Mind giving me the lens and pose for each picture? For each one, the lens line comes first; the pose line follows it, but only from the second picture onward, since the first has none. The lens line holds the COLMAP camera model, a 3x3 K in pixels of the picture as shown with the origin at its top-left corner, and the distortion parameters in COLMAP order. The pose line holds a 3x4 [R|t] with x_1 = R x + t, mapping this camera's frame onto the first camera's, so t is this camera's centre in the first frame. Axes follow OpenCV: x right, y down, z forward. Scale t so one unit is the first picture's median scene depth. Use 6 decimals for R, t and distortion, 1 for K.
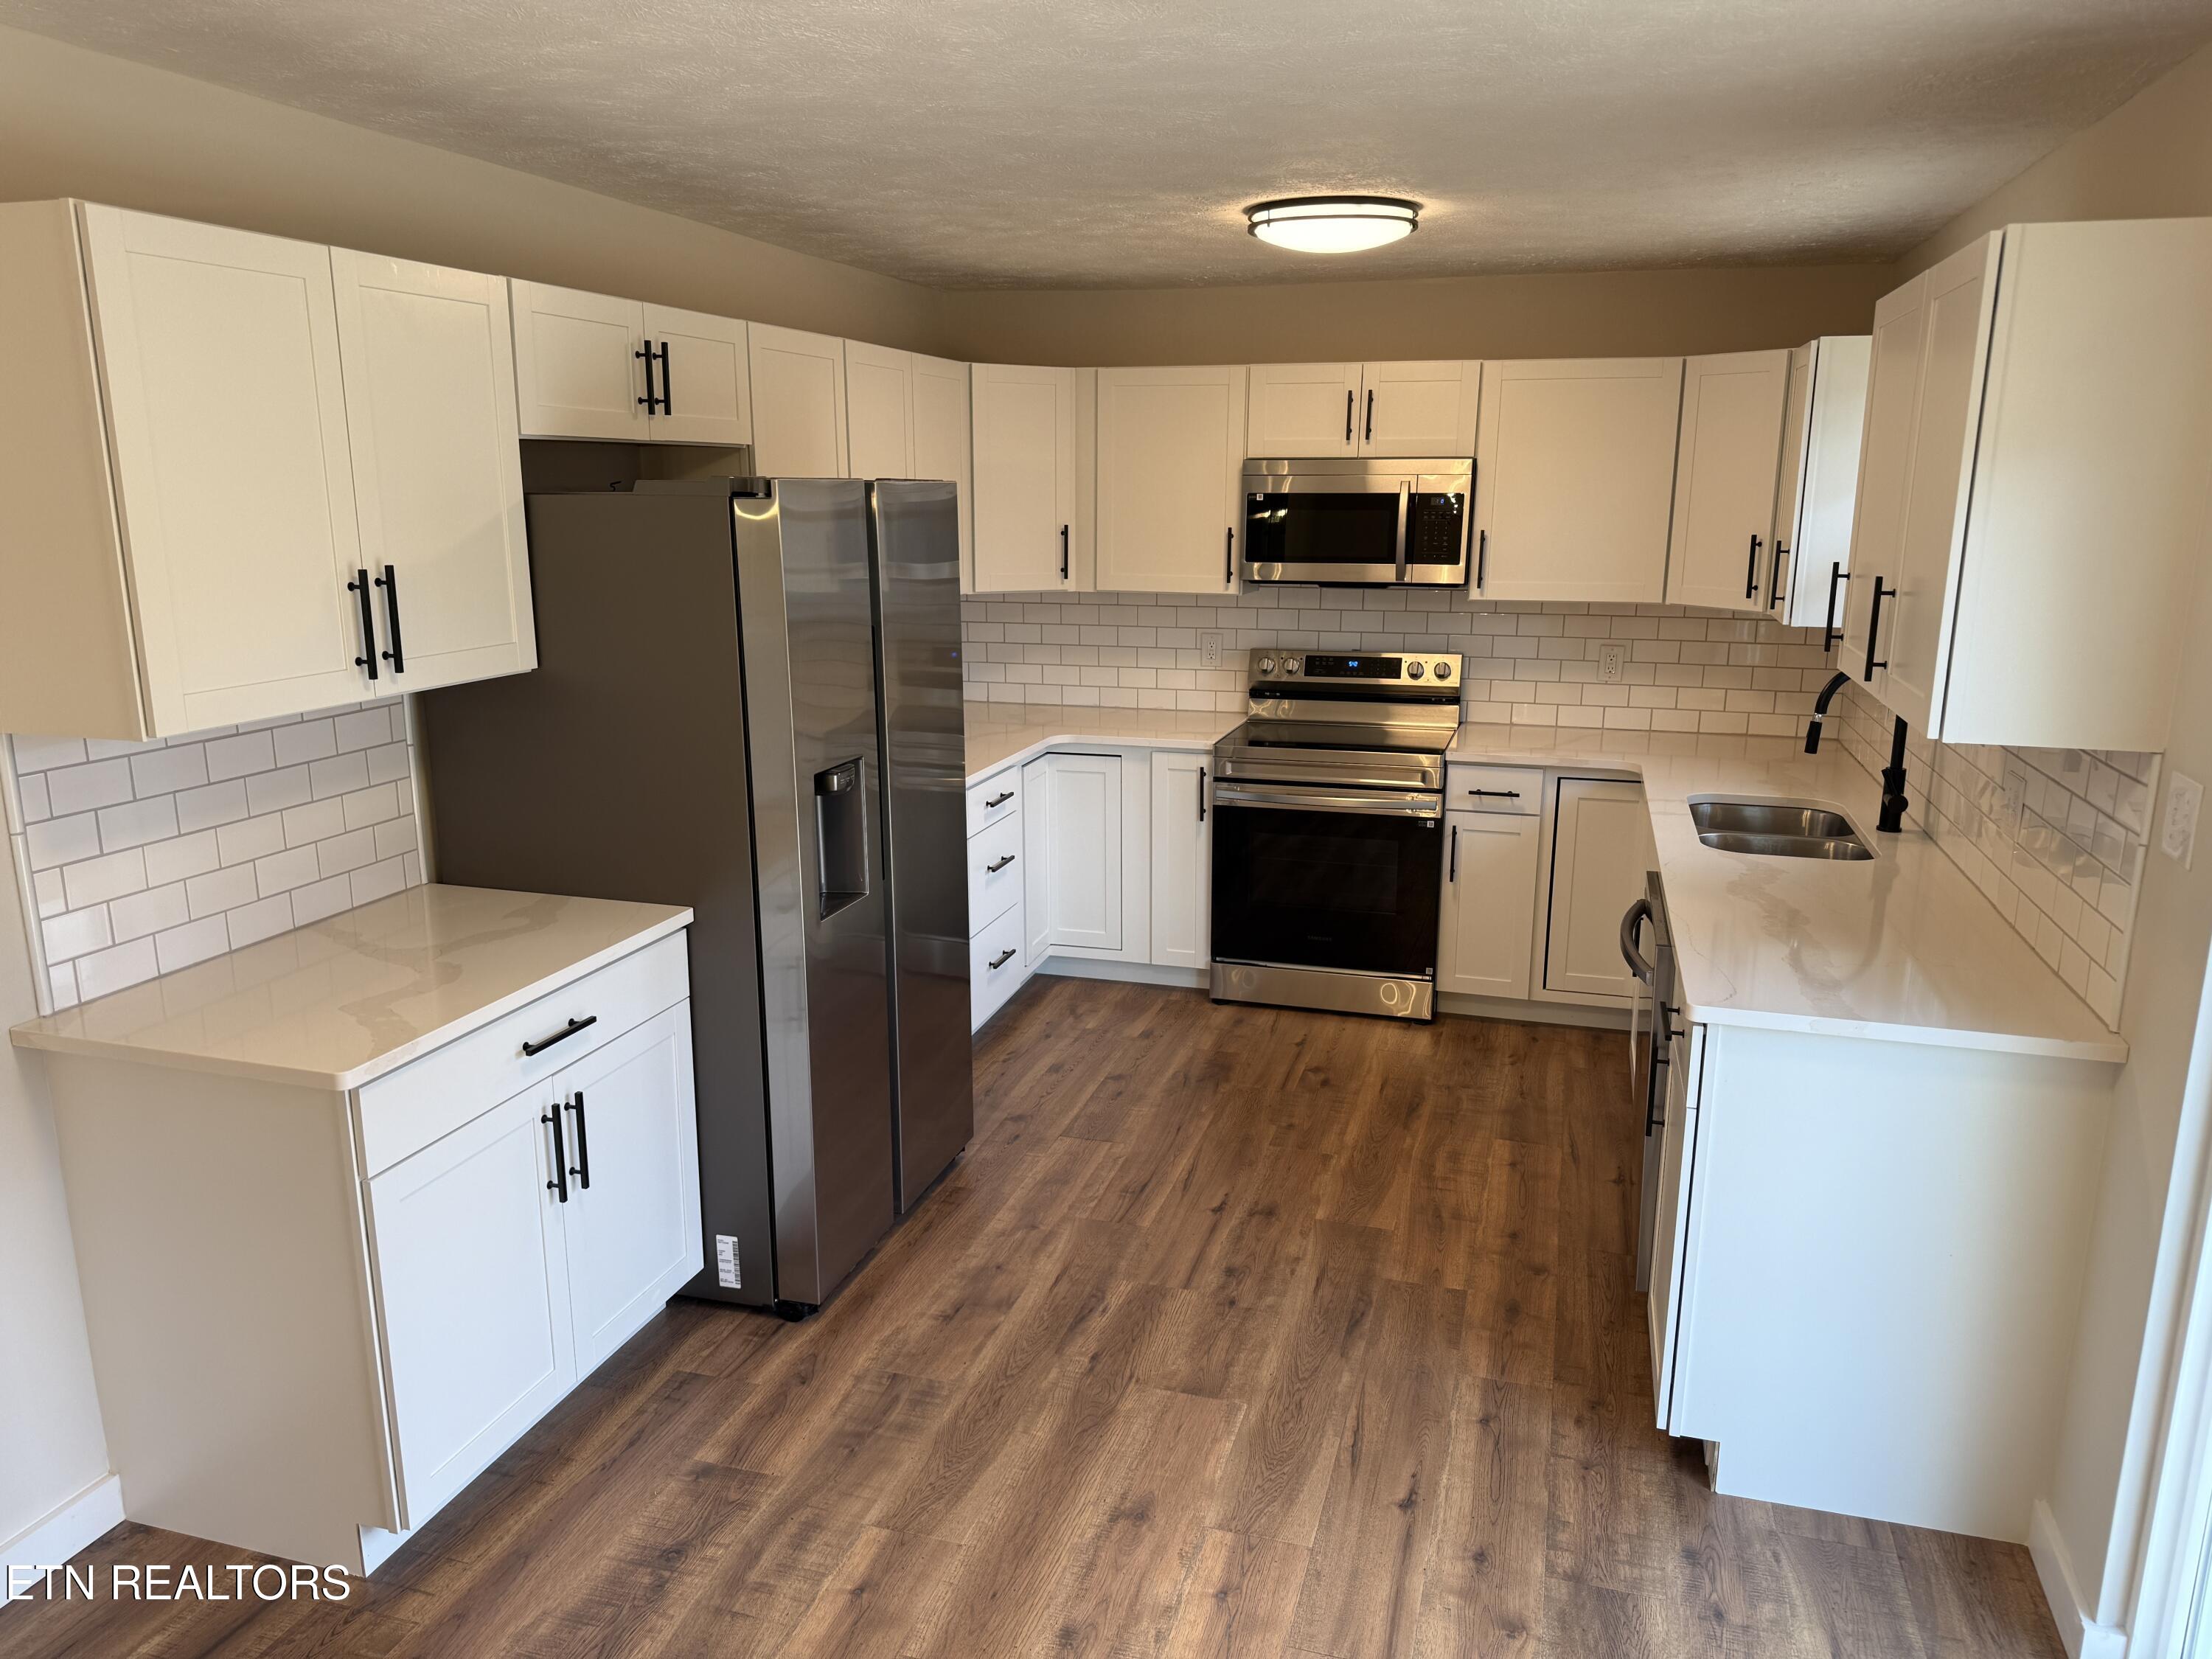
lens RADIAL K [[1551.4, 0, 1116.2], [0, 1551.4, 834.0], [0, 0, 1]] dist [0.029522, -0.035650]
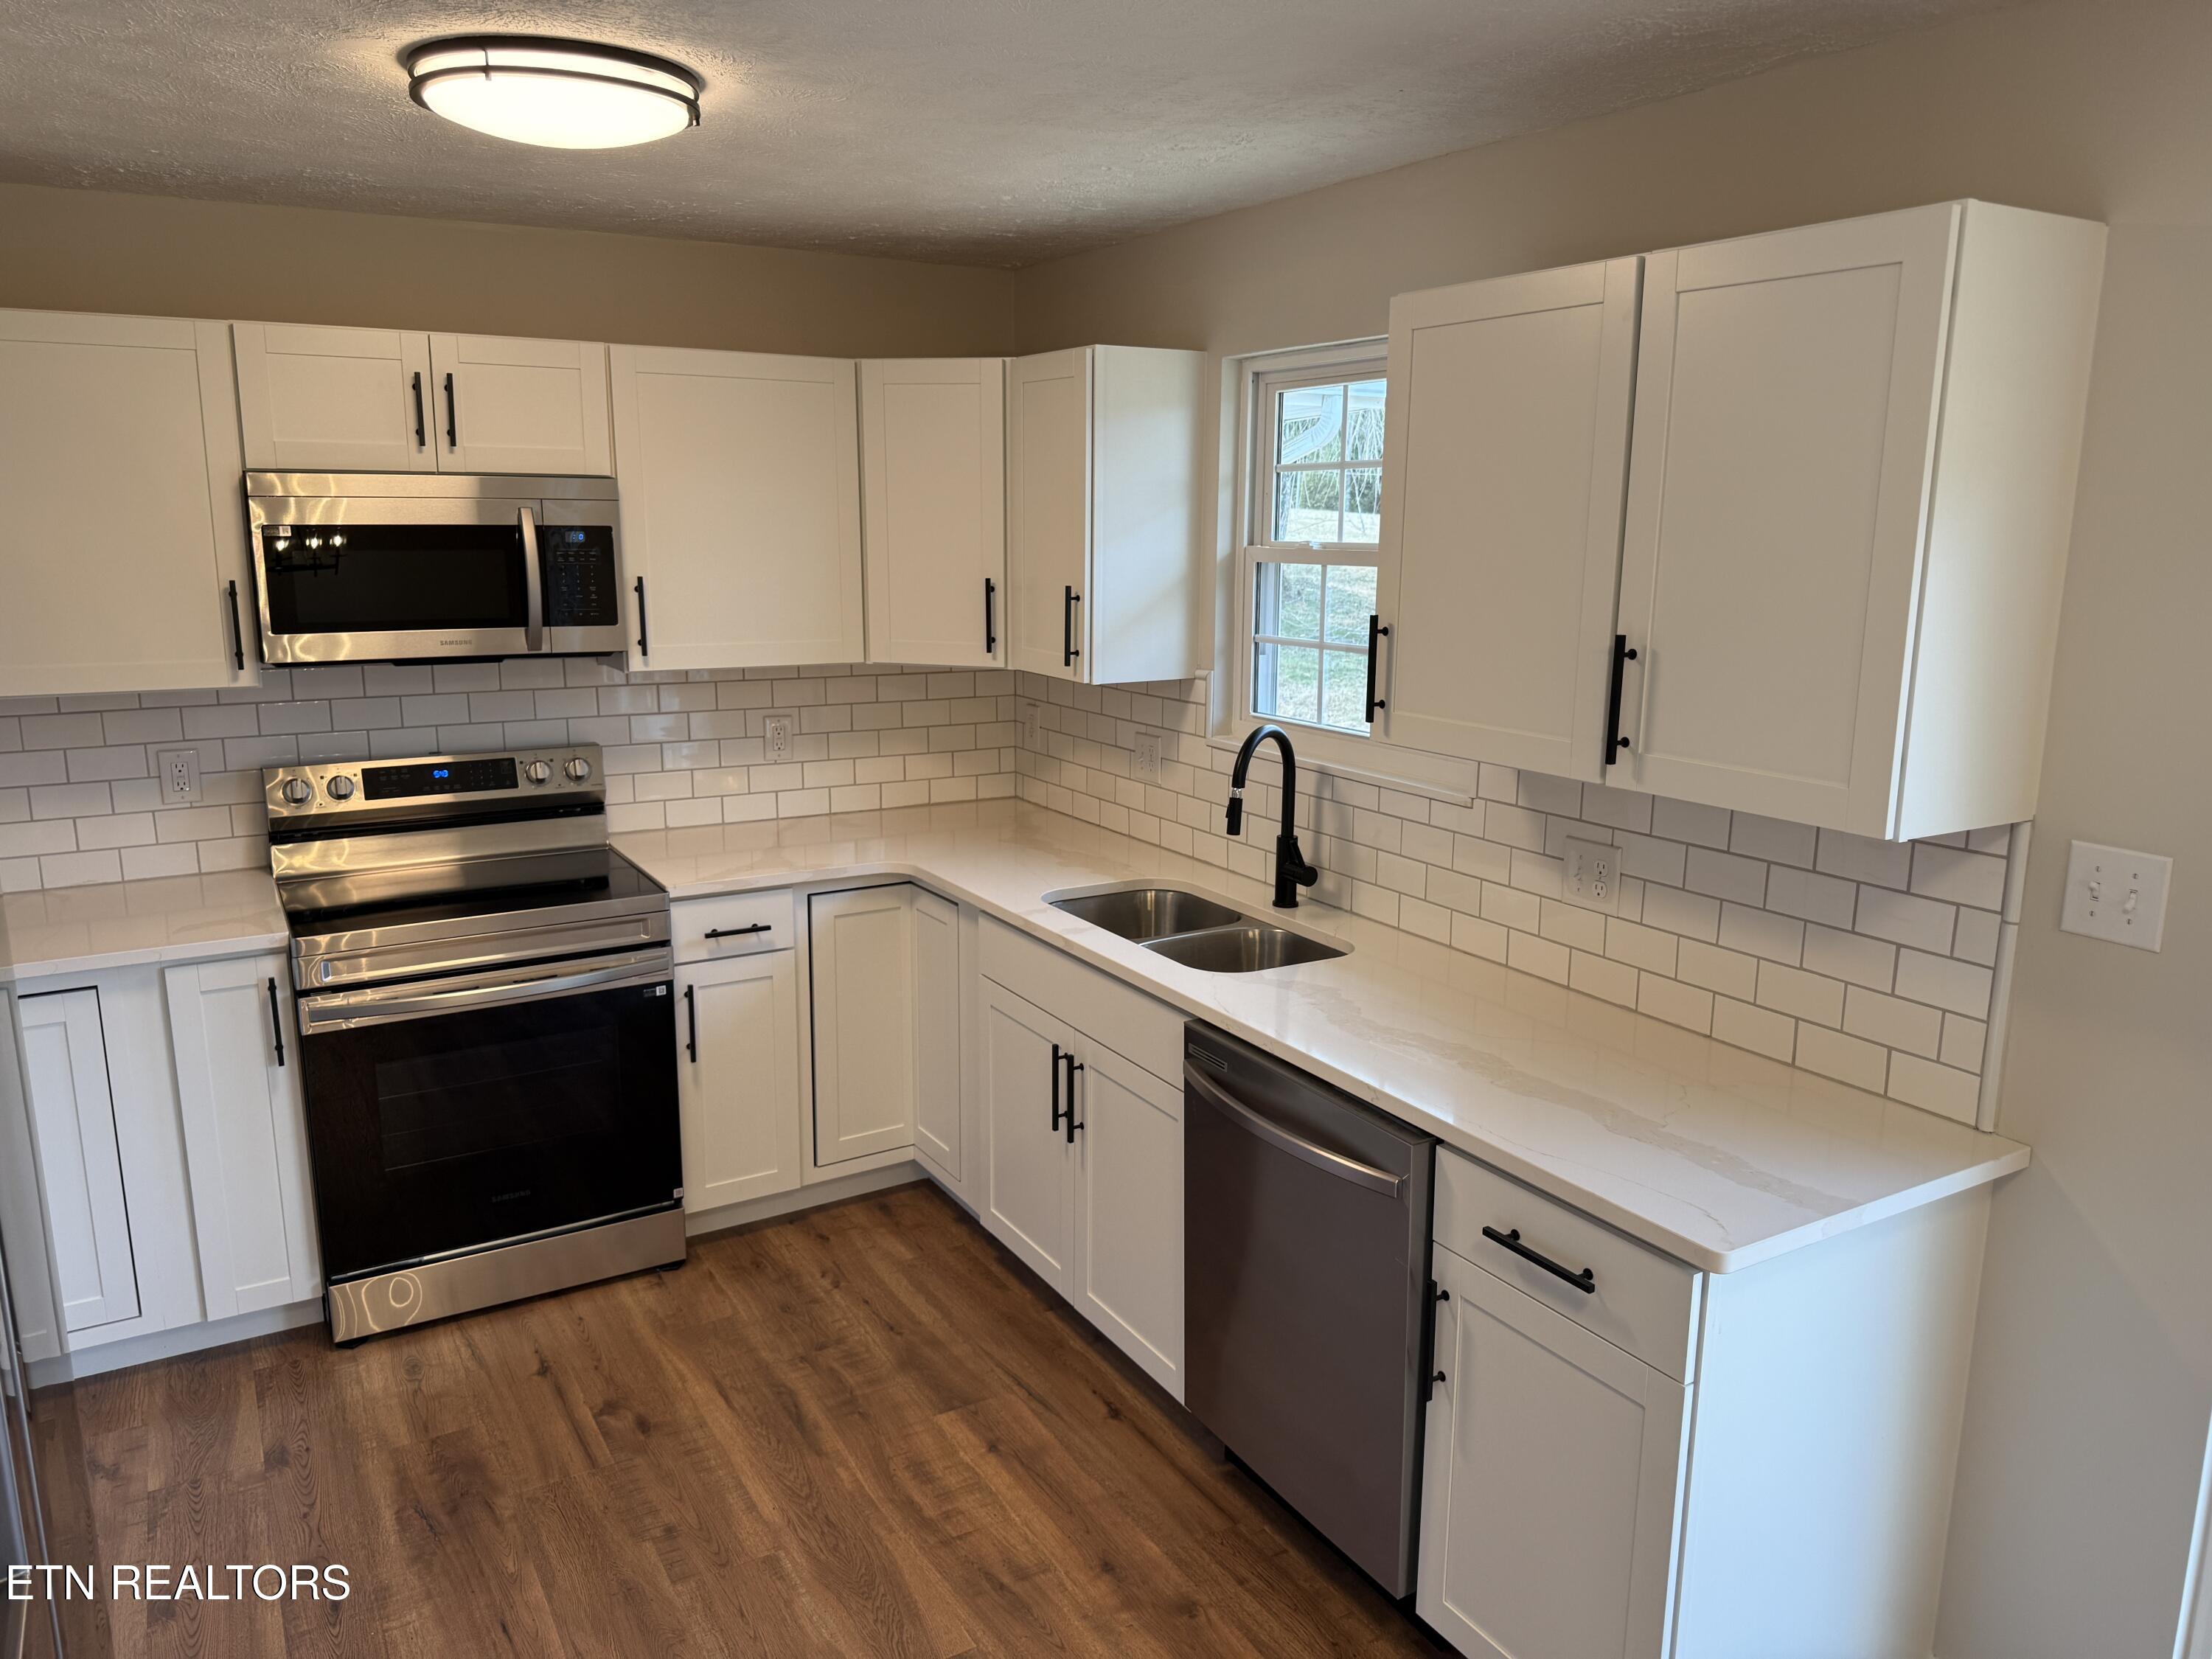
lens RADIAL K [[1551.4, 0, 1122.8], [0, 1551.4, 801.0], [0, 0, 1]] dist [0.029522, -0.035650]
pose [[0.676308, -0.130029, 0.725052, -0.157808], [0.156203, 0.987228, 0.031345, -0.081277], [-0.719867, 0.092056, 0.687981, 0.354473]]
